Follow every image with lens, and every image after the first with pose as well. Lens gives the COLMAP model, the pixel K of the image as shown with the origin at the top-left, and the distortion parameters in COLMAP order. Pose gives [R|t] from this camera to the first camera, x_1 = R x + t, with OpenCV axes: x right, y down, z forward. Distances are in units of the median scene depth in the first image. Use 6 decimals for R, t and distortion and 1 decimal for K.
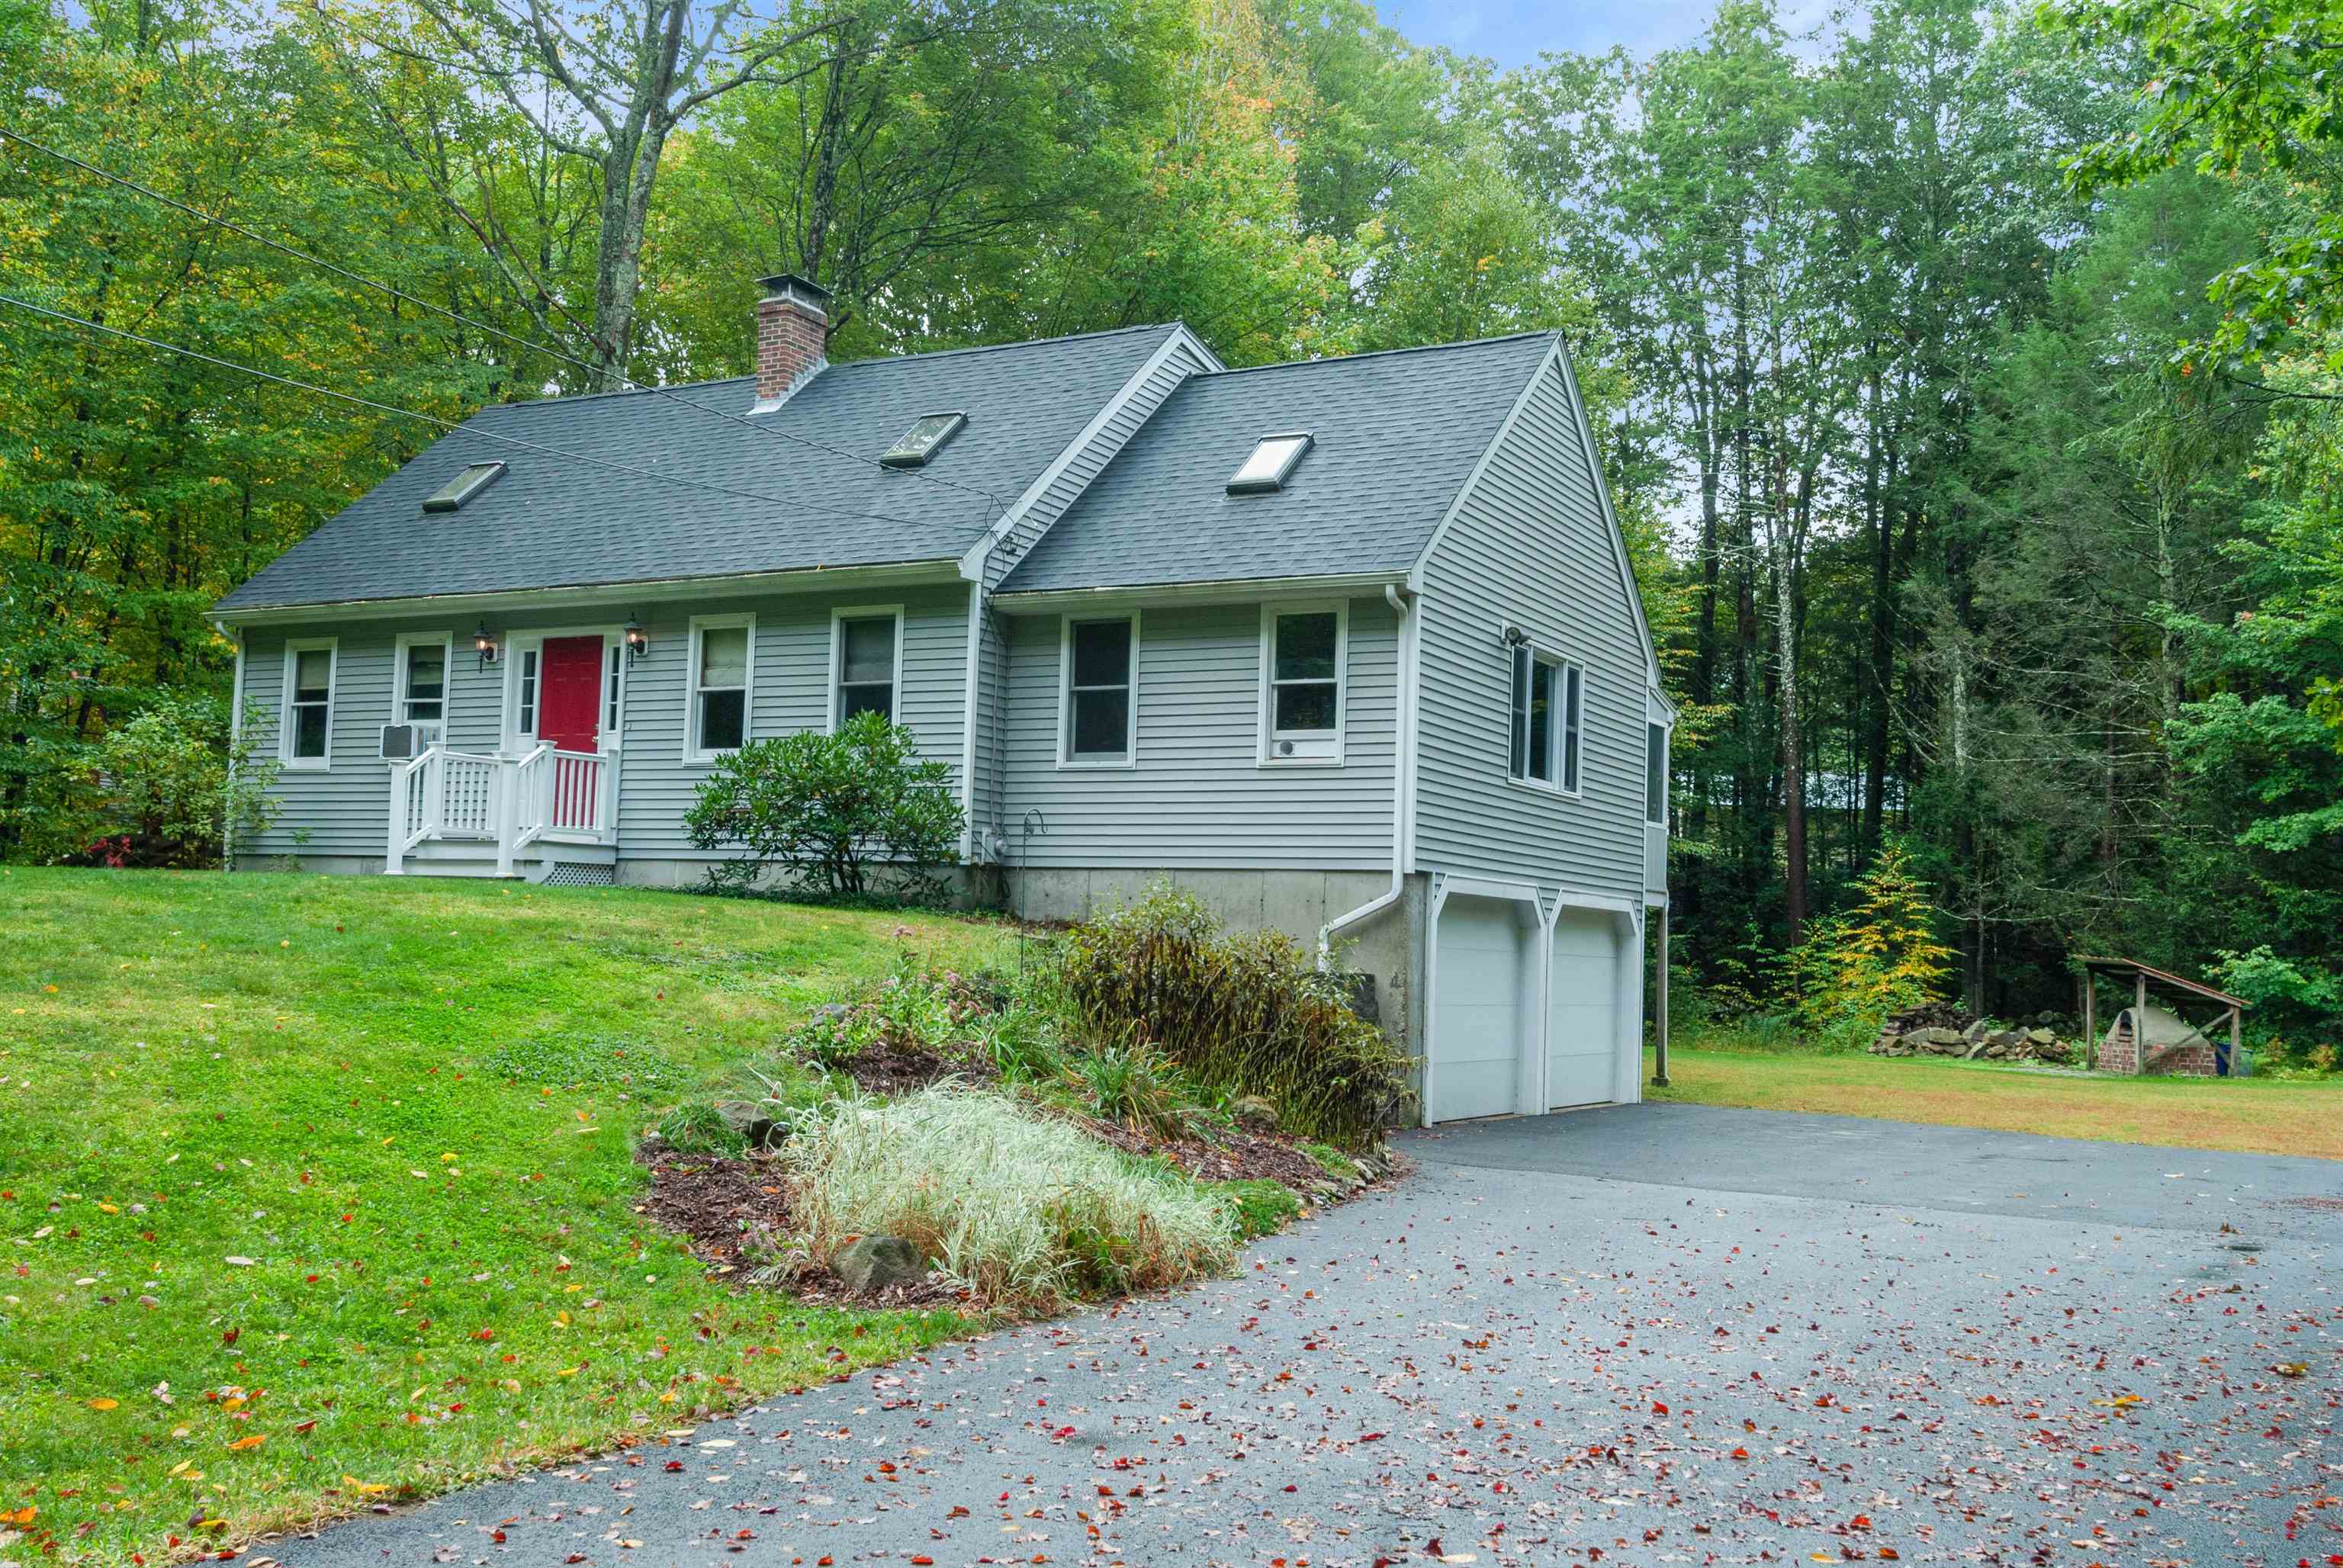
lens RADIAL K [[2258.9, 0, 1173.1], [0, 2258.9, 784.1], [0, 0, 1]] dist [0.005437, 0.000000]
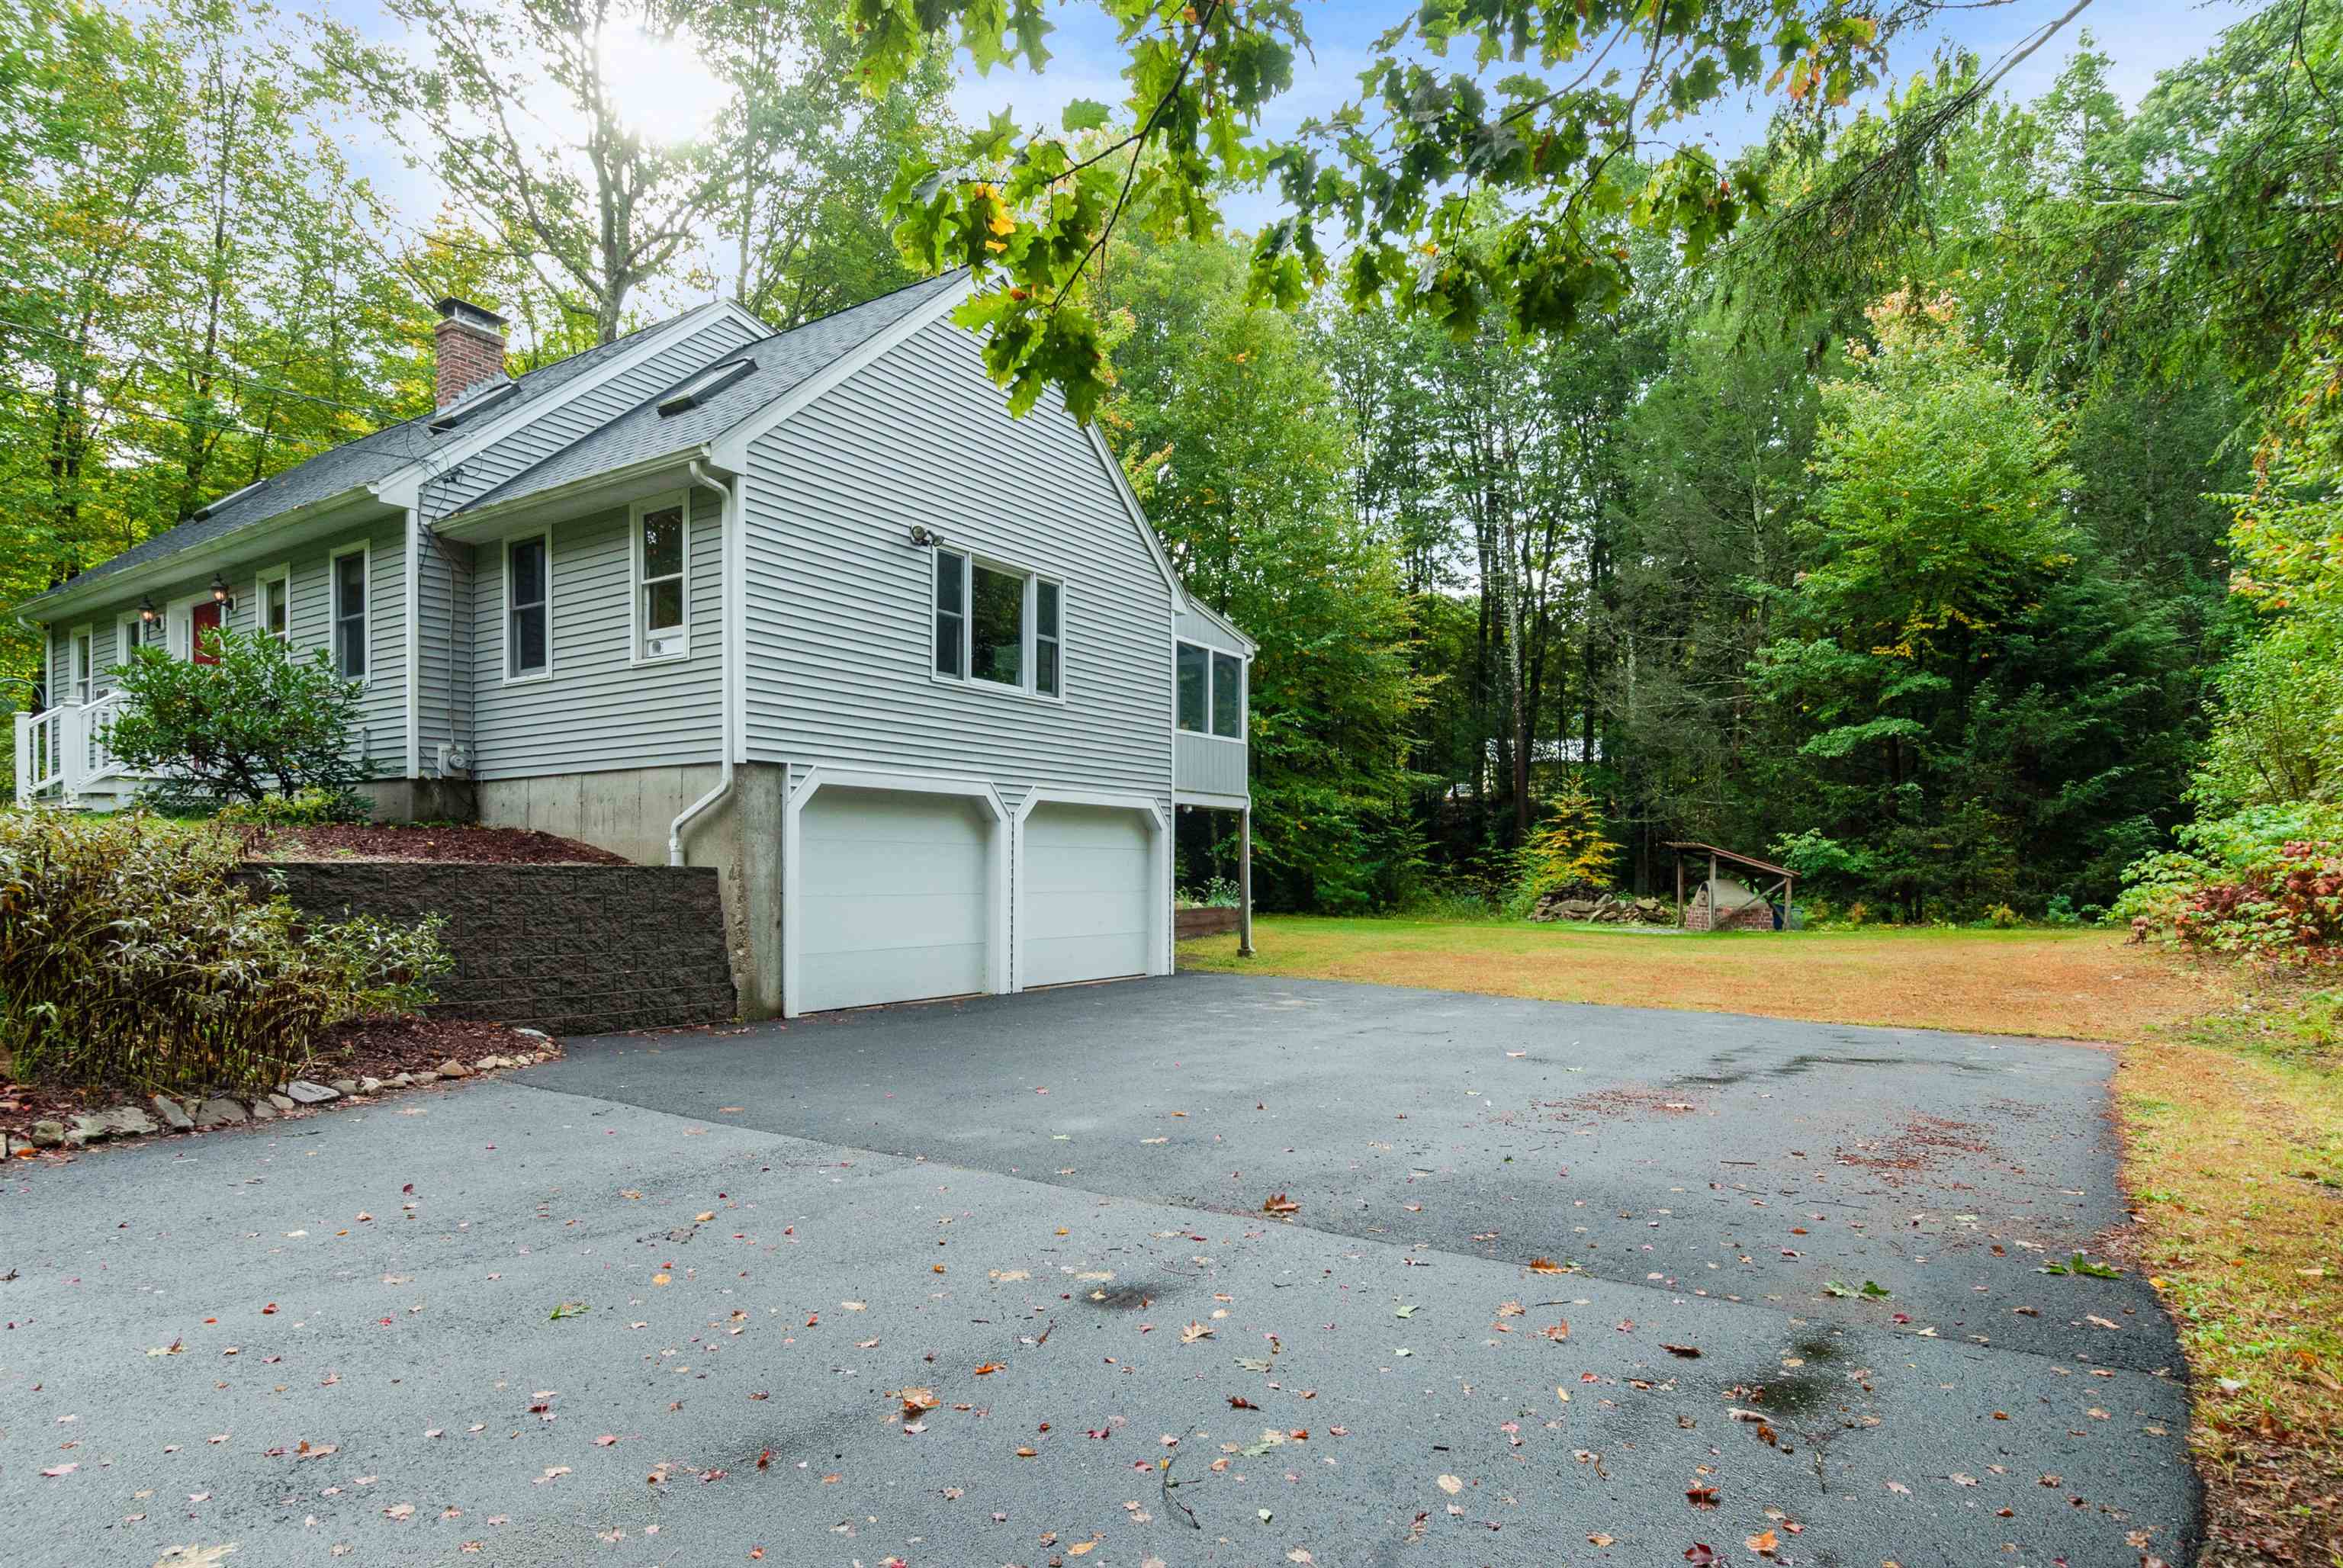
lens RADIAL K [[1288.3, 0, 1186.5], [0, 1288.3, 869.6], [0, 0, 1]] dist [0.001081, -0.003595]
pose [[0.996890, -0.035751, -0.070228, 0.265597], [0.040685, 0.996708, 0.070129, 0.042940], [0.067490, -0.072768, 0.995063, 0.359618]]
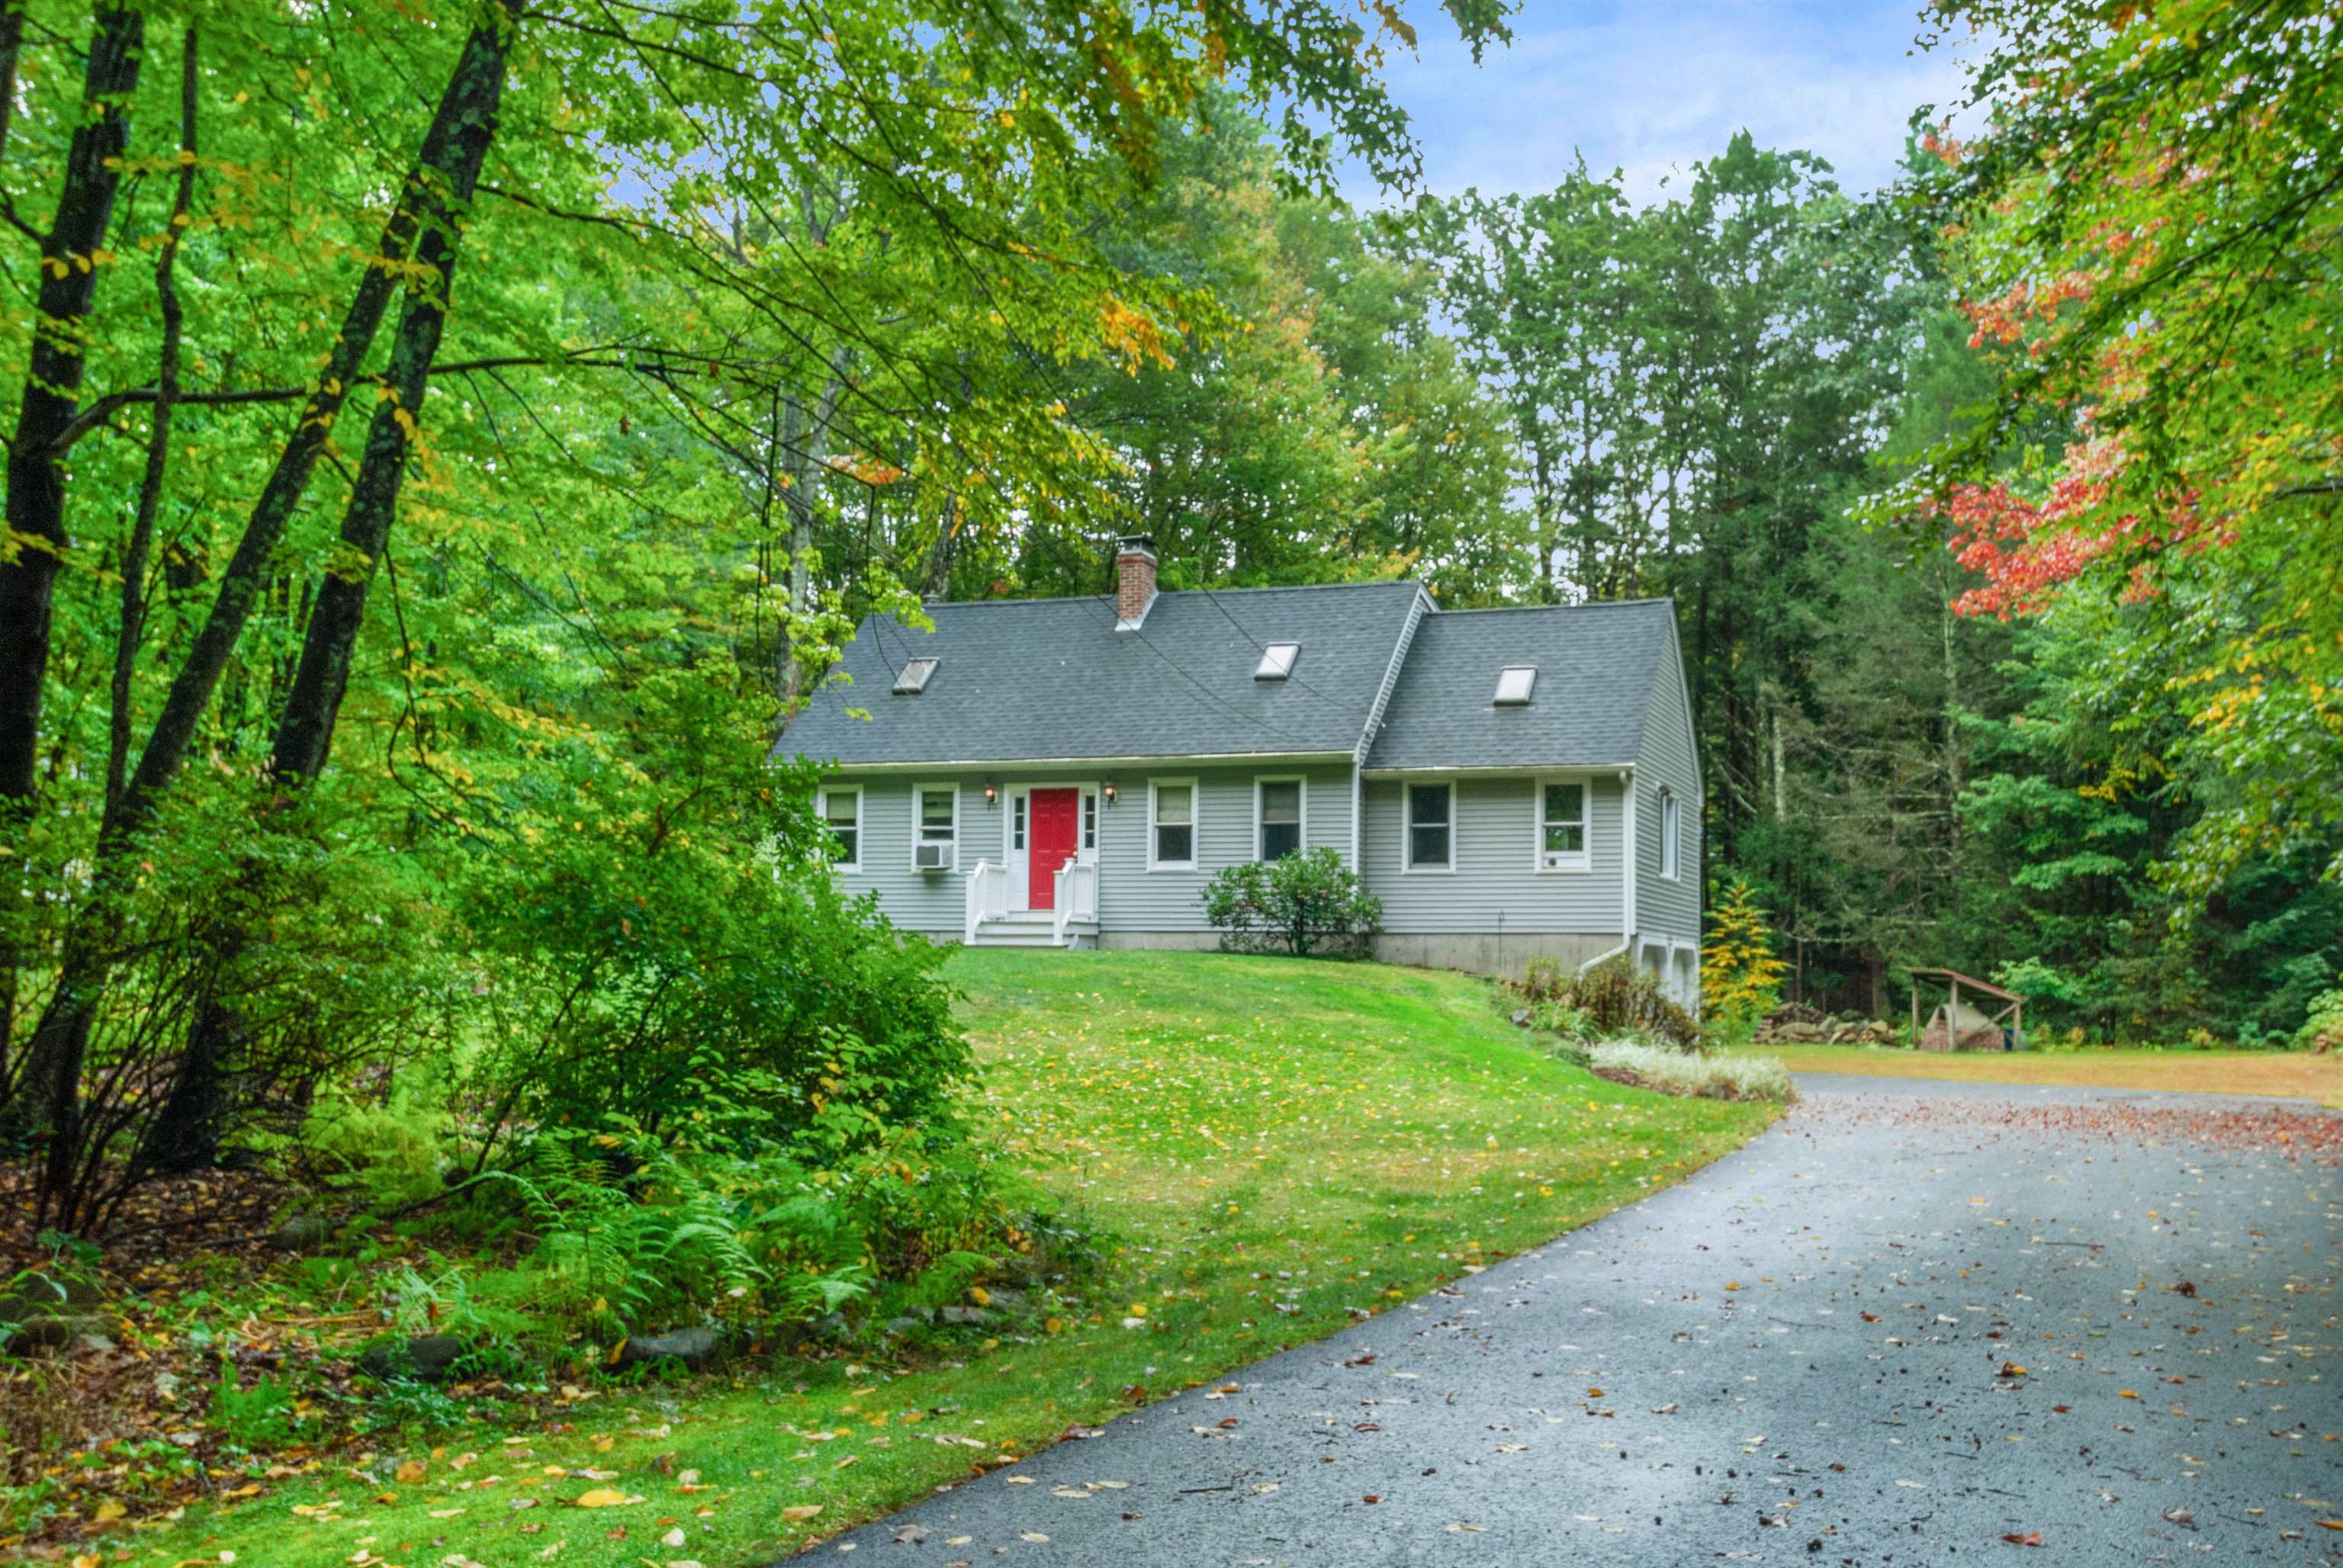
lens RADIAL K [[2479.7, 0, 1154.0], [0, 2479.7, 824.1], [0, 0, 1]] dist [0.037968, 0.000000]
pose [[0.988741, -0.013156, 0.149060, -0.436716], [0.010824, 0.999806, 0.016446, -0.065376], [-0.149248, -0.014647, 0.988691, -0.676214]]
